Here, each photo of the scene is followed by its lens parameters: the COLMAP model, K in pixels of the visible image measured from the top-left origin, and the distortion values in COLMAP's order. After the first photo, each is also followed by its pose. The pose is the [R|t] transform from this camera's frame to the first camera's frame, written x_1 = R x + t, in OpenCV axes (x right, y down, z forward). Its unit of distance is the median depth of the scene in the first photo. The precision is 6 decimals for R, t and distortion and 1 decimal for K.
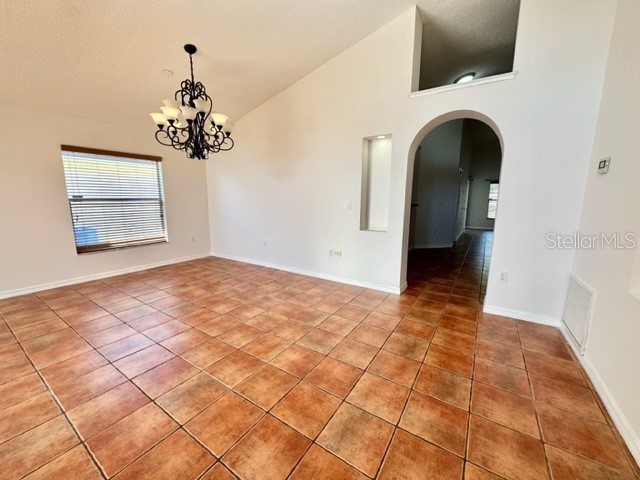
lens RADIAL K [[258.1, 0, 320.0], [0, 258.1, 240.0], [0, 0, 1]] dist [0.018858, 0.000182]
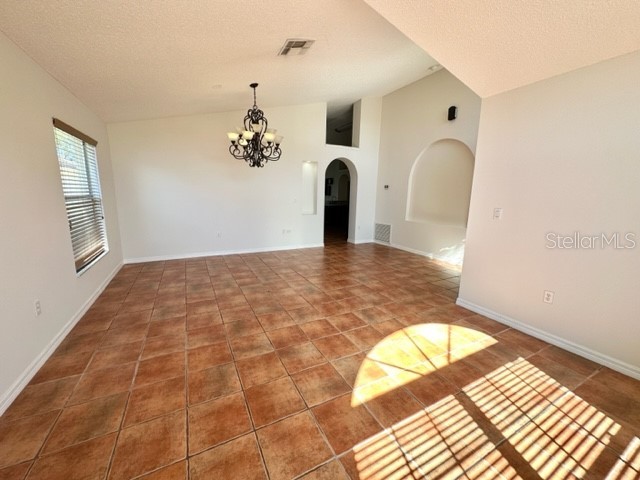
lens RADIAL K [[254.0, 0, 318.5], [0, 254.0, 240.7], [0, 0, 1]] dist [-0.011997, 0.003047]
pose [[0.481094, -0.154255, 0.862991, -1.531858], [0.128222, 0.986193, 0.104797, -0.035895], [-0.867241, 0.060238, 0.494231, 0.116338]]
